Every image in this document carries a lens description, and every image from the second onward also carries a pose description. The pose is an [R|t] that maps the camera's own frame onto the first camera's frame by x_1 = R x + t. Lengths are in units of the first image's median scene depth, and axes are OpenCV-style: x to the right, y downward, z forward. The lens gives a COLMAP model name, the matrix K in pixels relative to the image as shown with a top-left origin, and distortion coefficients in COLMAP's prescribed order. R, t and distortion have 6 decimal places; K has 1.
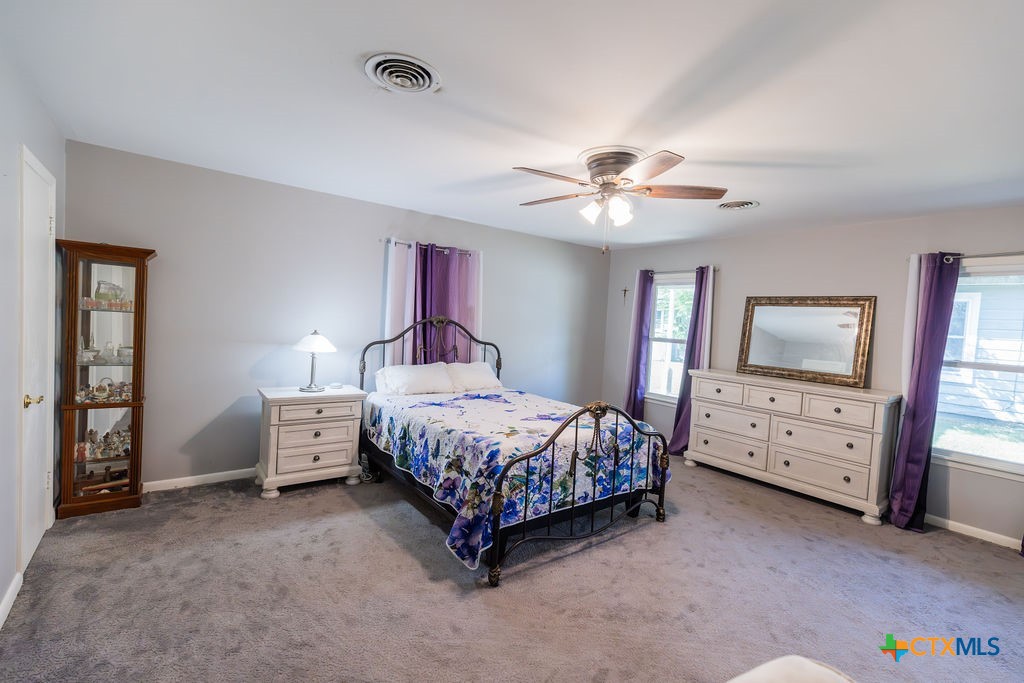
lens RADIAL K [[459.4, 0, 511.3], [0, 459.4, 342.0], [0, 0, 1]] dist [0.003891, -0.000873]
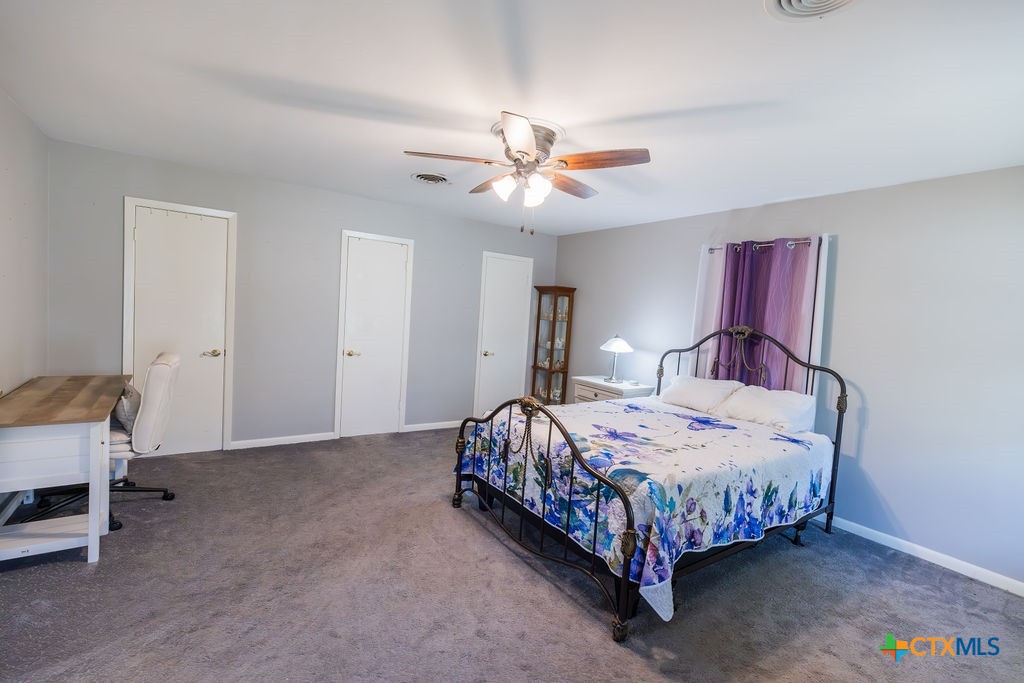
lens RADIAL K [[459.4, 0, 511.0], [0, 459.4, 337.9], [0, 0, 1]] dist [0.003891, -0.000873]
pose [[-0.052119, 0.001826, -0.998639, 1.031000], [-0.112535, 0.993618, 0.007690, 0.008981], [0.992280, 0.112783, -0.051581, 0.935054]]
